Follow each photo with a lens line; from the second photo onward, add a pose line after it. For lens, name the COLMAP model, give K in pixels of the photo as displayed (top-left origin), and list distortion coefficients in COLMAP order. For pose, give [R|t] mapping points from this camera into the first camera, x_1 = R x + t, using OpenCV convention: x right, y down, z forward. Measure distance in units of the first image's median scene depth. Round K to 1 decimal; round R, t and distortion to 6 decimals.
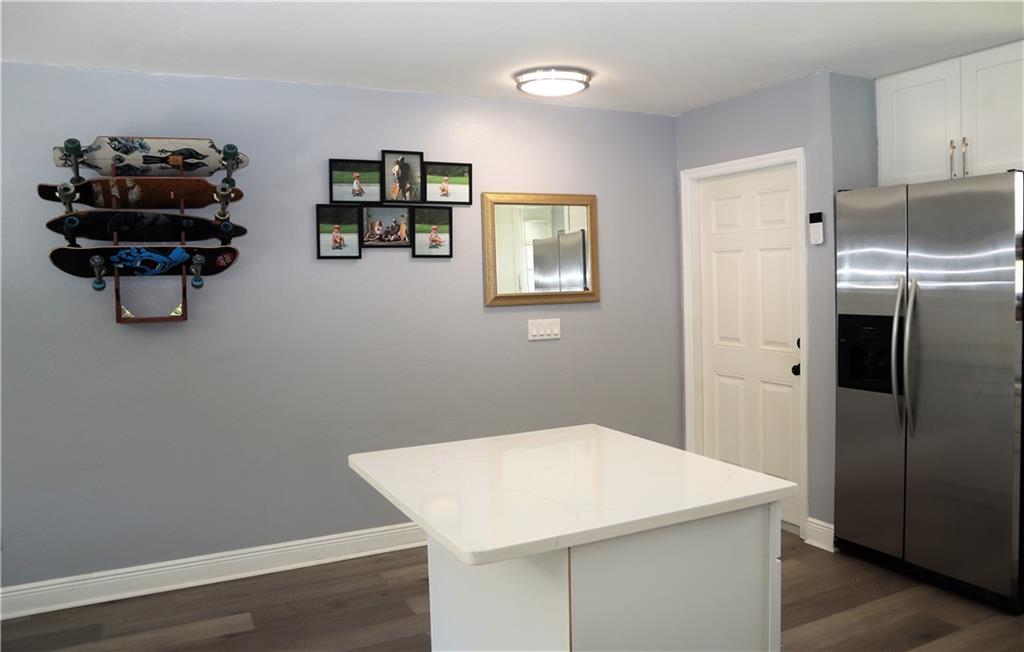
lens RADIAL K [[753.9, 0, 512.0], [0, 753.9, 326.0], [0, 0, 1]] dist [-0.047532, 0.003057]
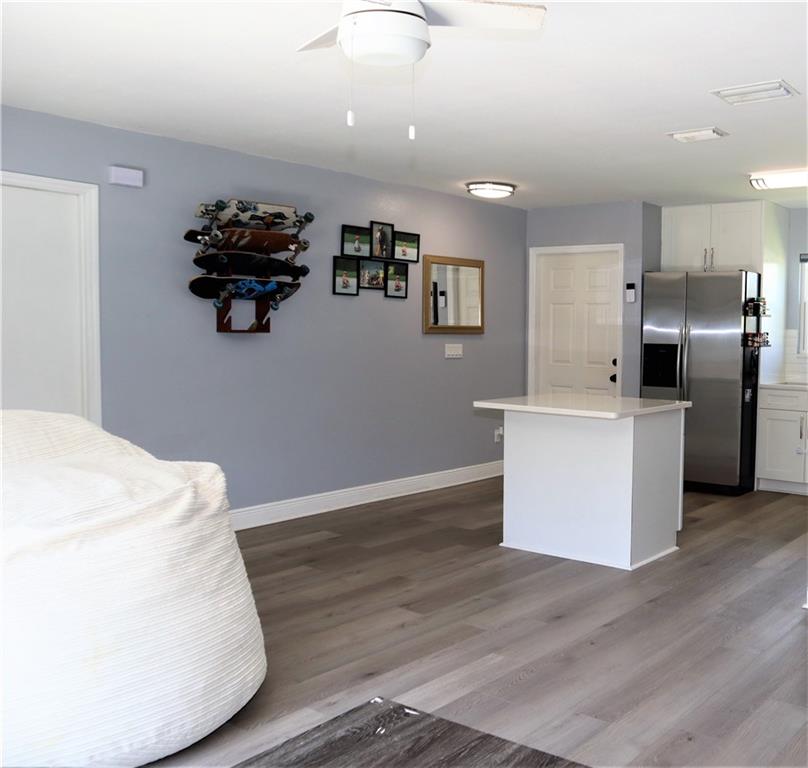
lens RADIAL K [[937.7, 0, 404.0], [0, 937.7, 384.0], [0, 0, 1]] dist [-0.004506, -0.017066]
pose [[0.911141, 0.015706, 0.411795, -0.848771], [-0.011200, 0.999848, -0.013351, 0.100027], [-0.411942, 0.007552, 0.911179, -0.652828]]
